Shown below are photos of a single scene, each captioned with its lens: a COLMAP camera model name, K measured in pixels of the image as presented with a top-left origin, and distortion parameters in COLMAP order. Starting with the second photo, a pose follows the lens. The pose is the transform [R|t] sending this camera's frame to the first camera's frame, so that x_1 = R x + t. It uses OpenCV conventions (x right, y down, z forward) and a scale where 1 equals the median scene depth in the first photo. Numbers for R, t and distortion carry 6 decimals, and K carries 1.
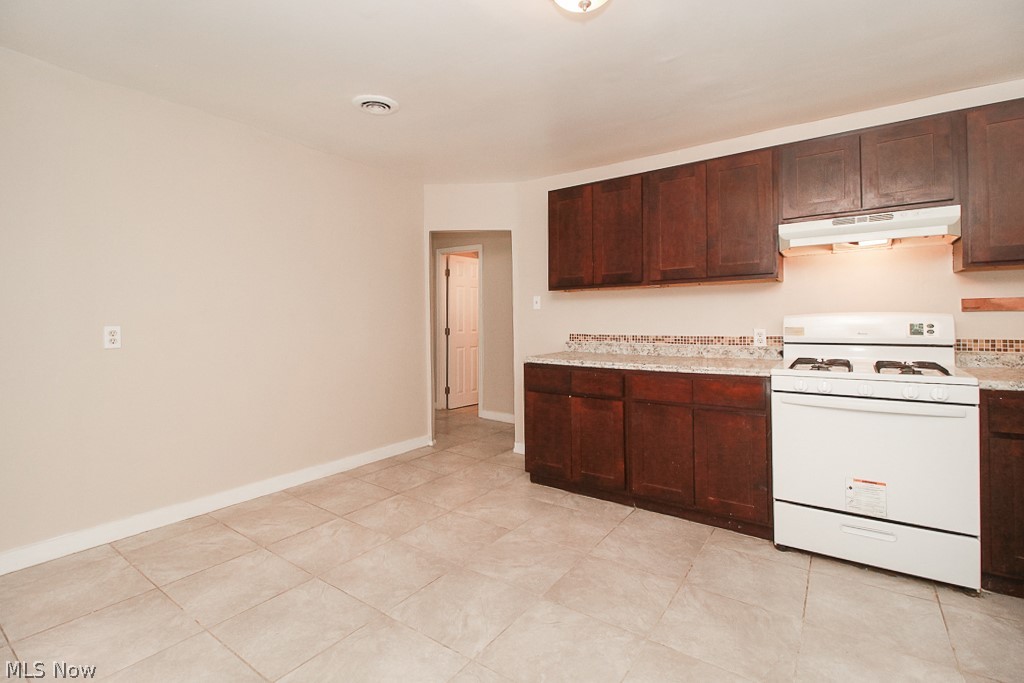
lens RADIAL K [[478.7, 0, 506.3], [0, 478.7, 318.4], [0, 0, 1]] dist [0.004432, -0.003885]
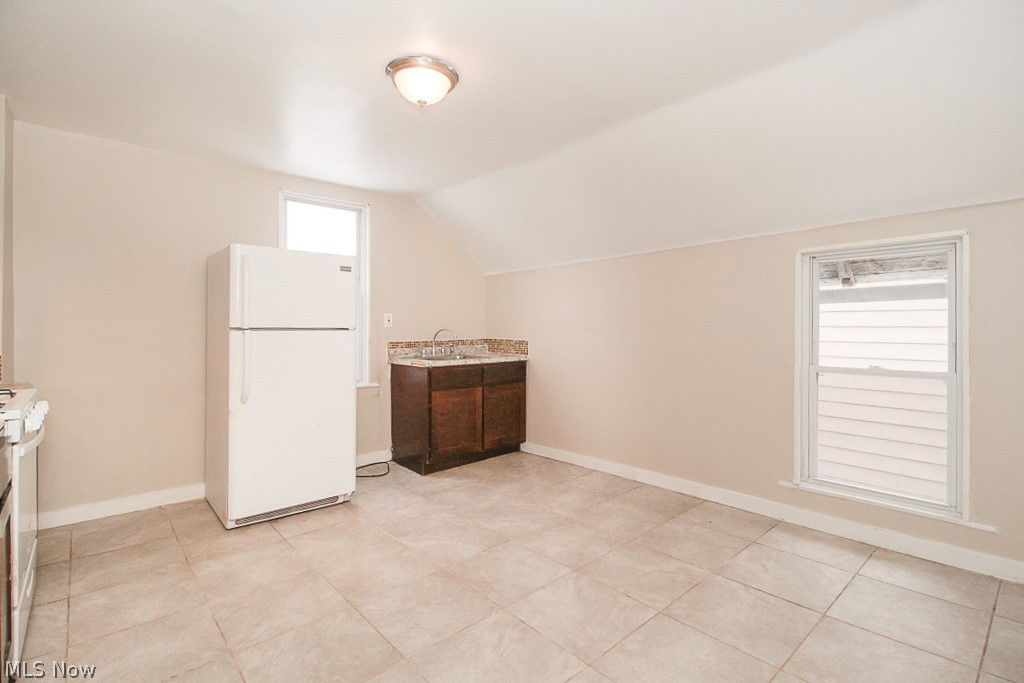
lens RADIAL K [[478.7, 0, 505.3], [0, 478.7, 324.3], [0, 0, 1]] dist [0.004432, -0.003885]
pose [[-0.971458, 0.012575, 0.236879, -0.216225], [0.011098, 0.999910, -0.007570, -0.000429], [-0.236953, -0.004725, -0.971510, 1.260880]]
